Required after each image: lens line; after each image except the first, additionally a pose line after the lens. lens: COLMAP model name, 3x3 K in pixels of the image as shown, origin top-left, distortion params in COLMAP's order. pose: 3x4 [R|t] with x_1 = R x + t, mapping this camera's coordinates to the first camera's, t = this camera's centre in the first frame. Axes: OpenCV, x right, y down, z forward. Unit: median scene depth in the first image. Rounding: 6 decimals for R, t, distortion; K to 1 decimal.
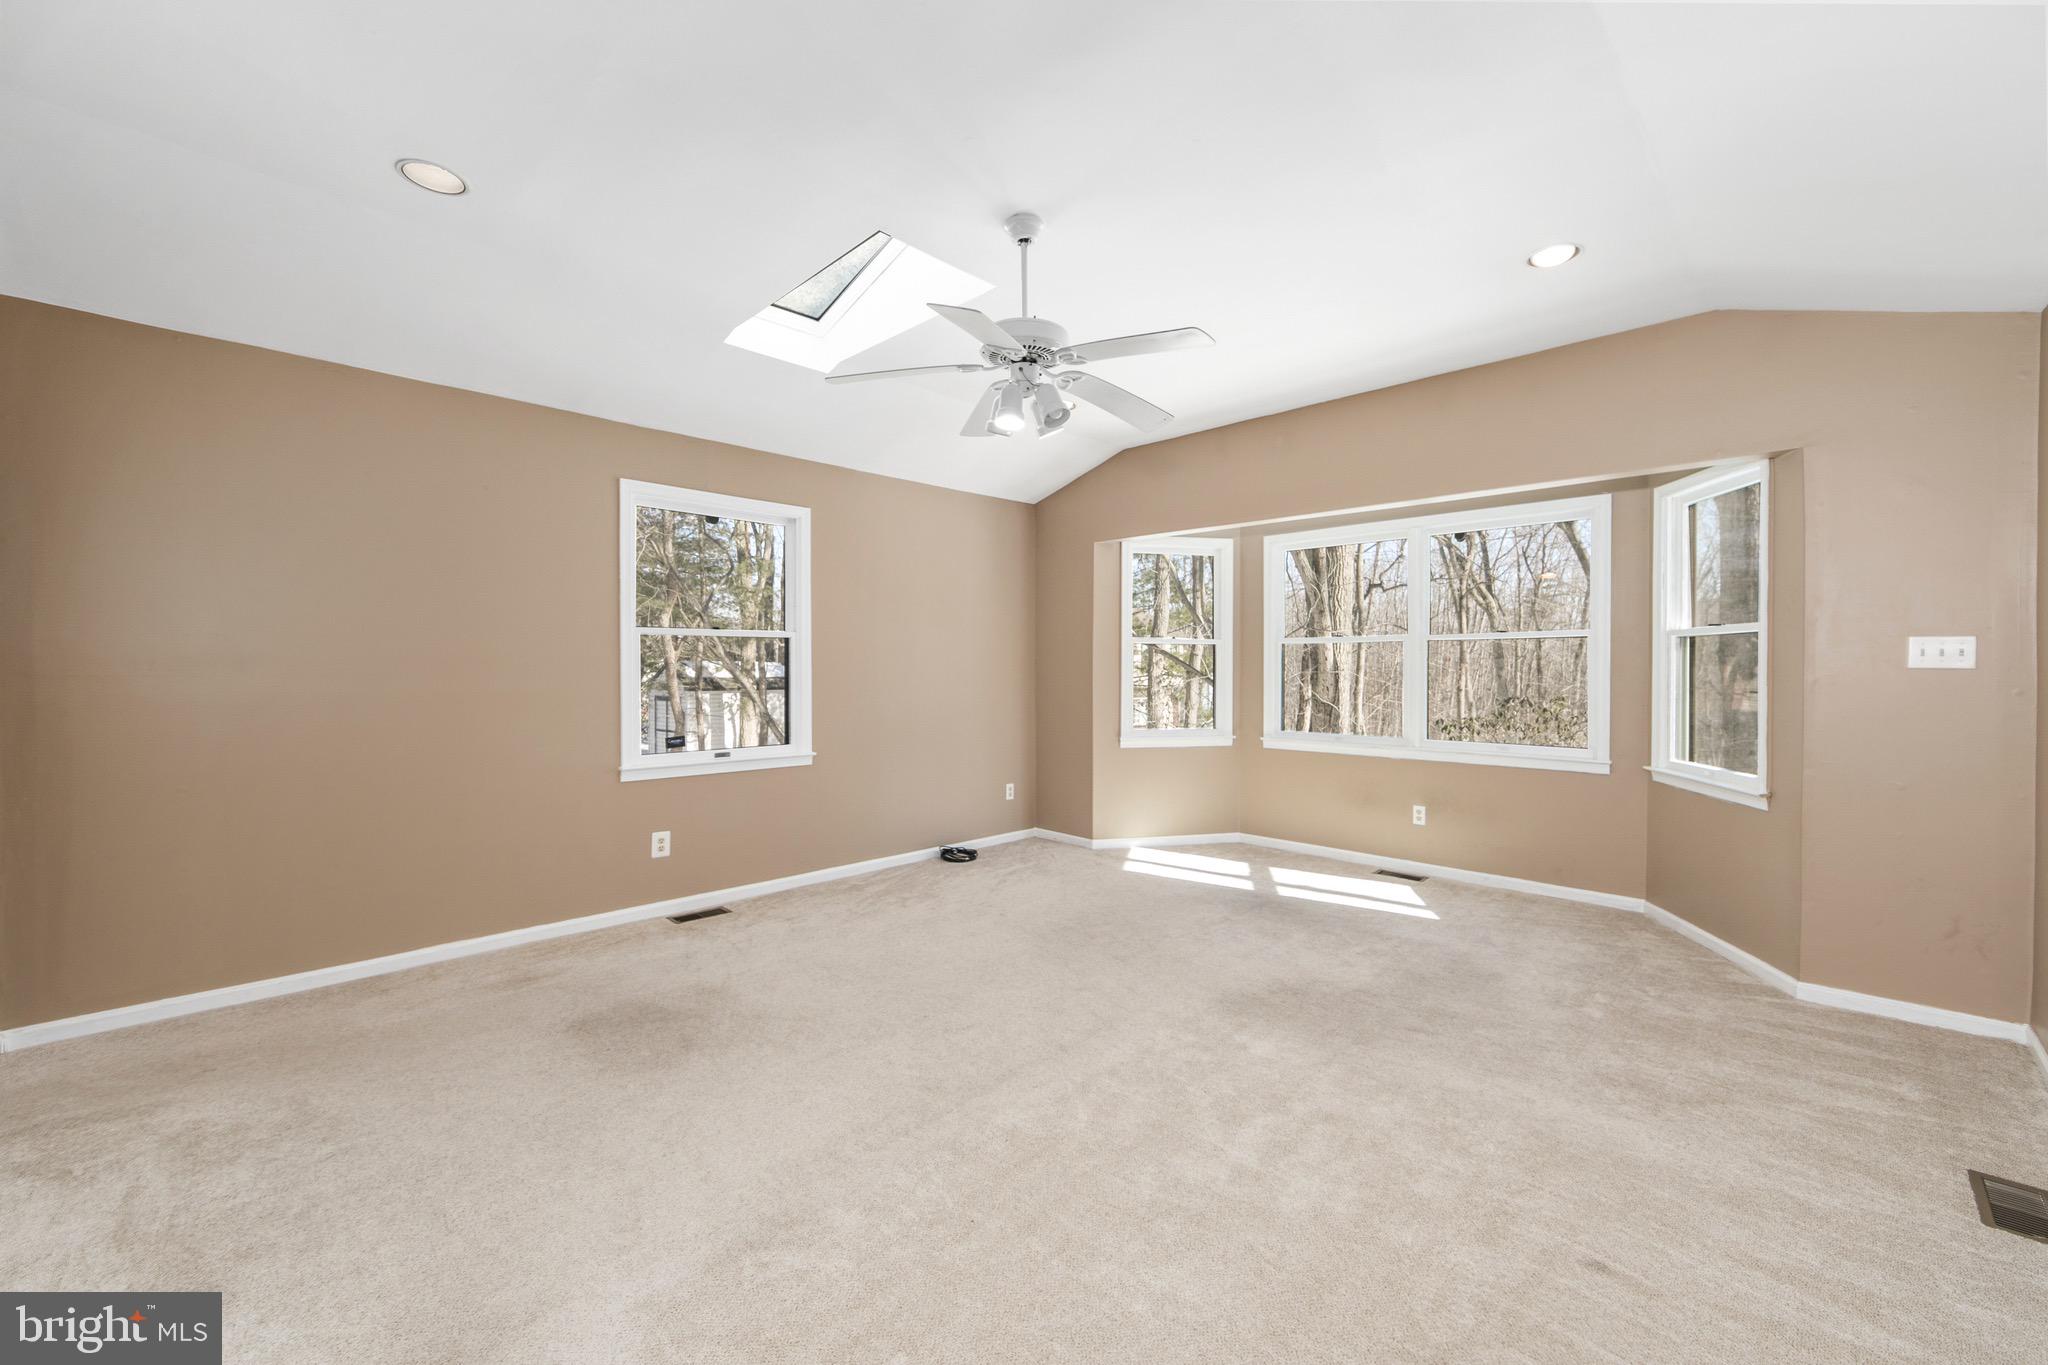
lens RADIAL K [[808.3, 0, 1016.0], [0, 808.3, 679.7], [0, 0, 1]] dist [-0.006551, 0.000933]
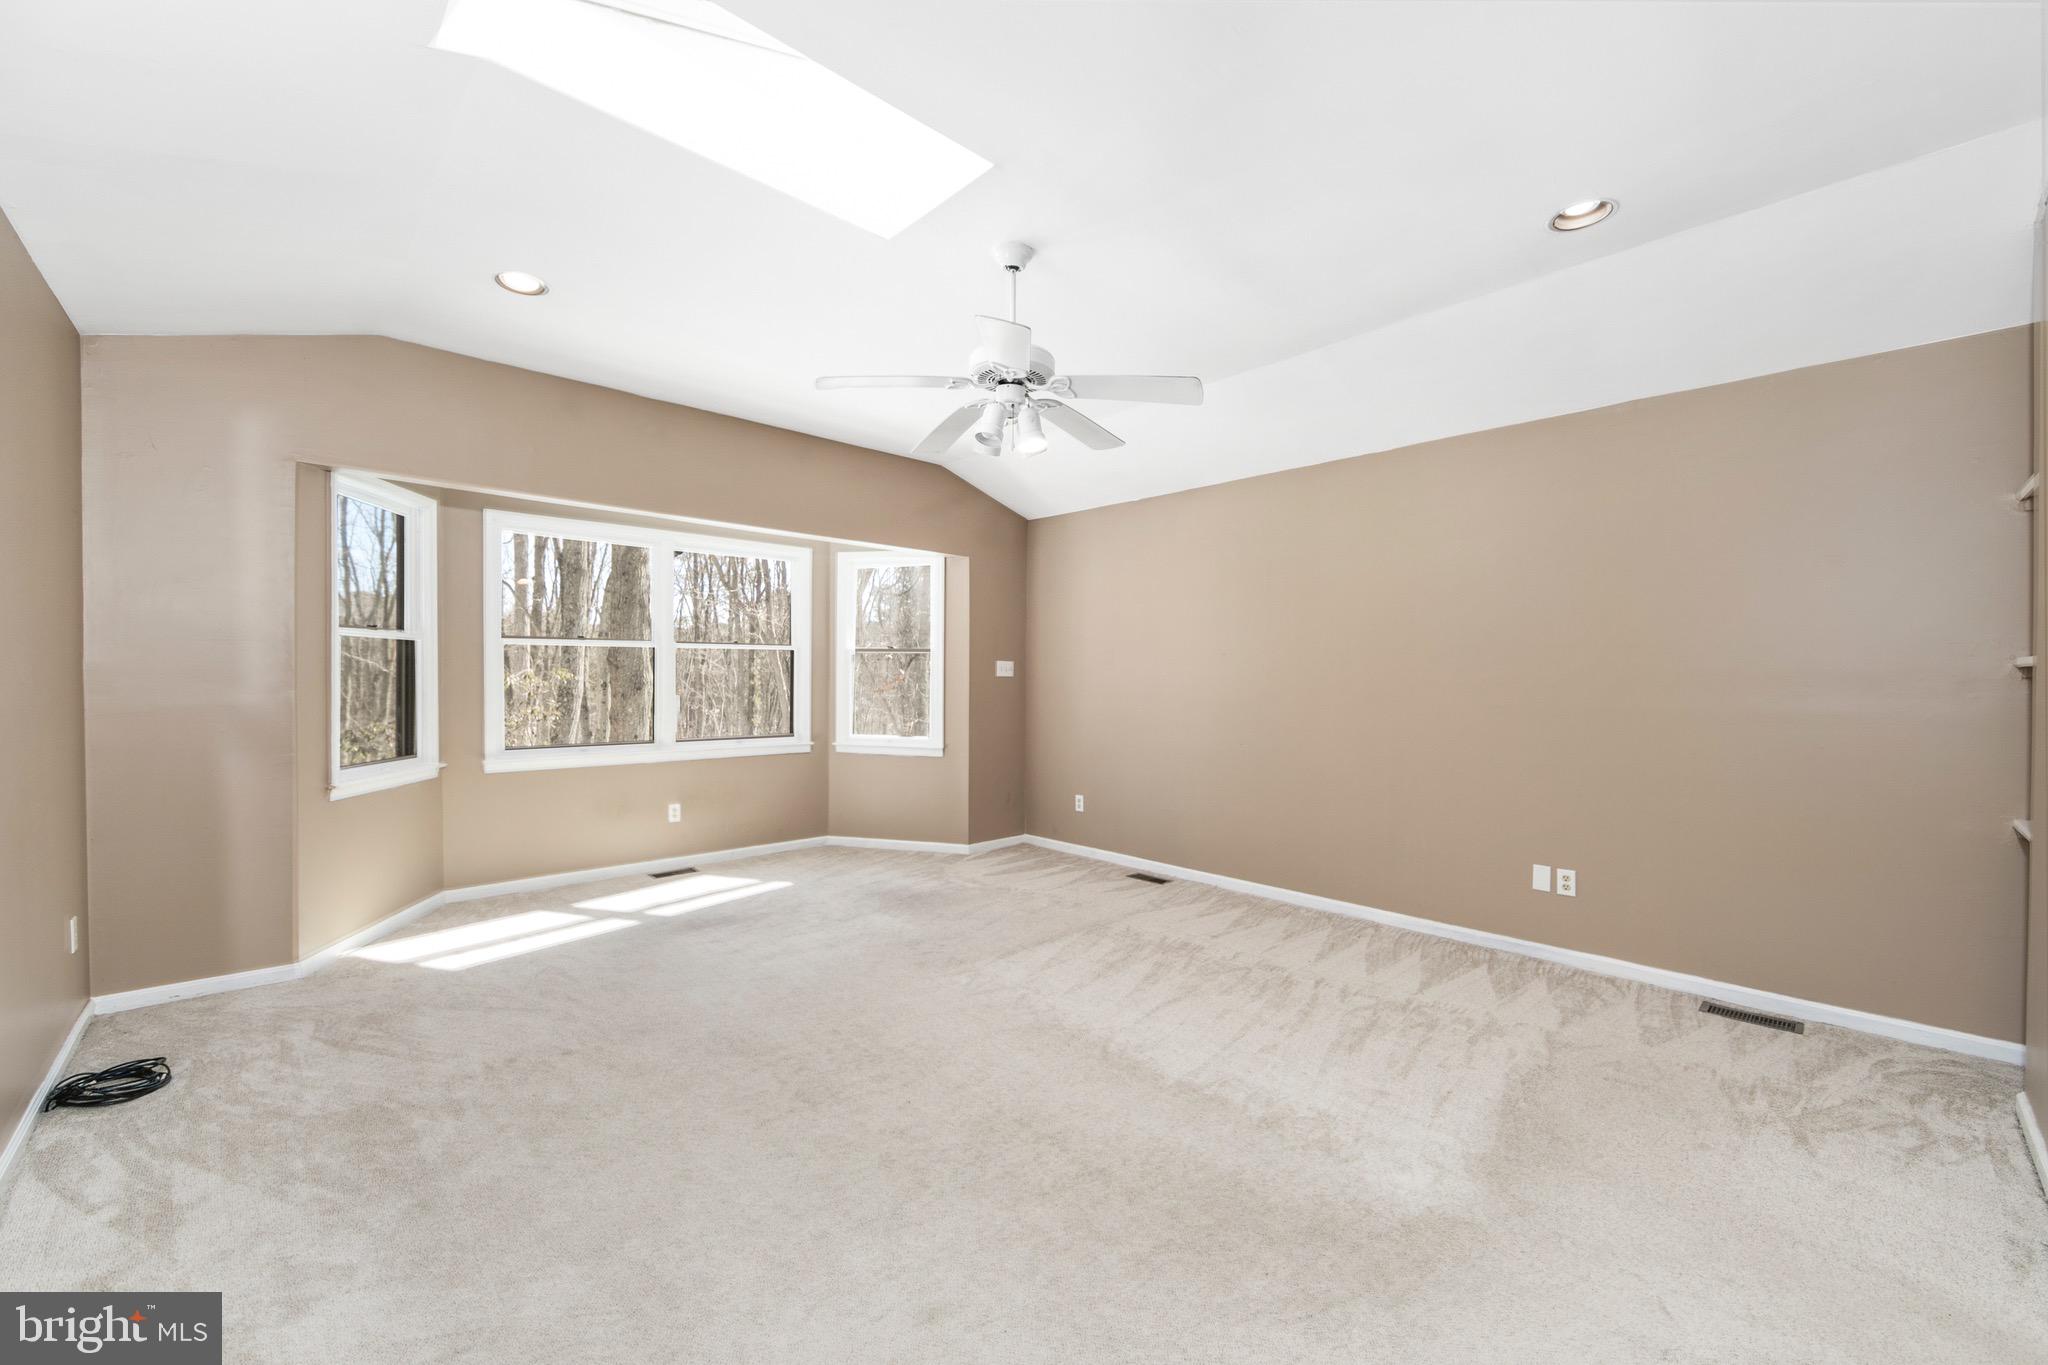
lens RADIAL K [[808.3, 0, 1017.1], [0, 808.3, 675.5], [0, 0, 1]] dist [-0.006551, 0.000933]
pose [[0.019472, 0.002602, 0.999807, -0.561448], [0.009477, 0.999951, -0.002787, -0.006507], [-0.999765, 0.009529, 0.019446, 0.528044]]
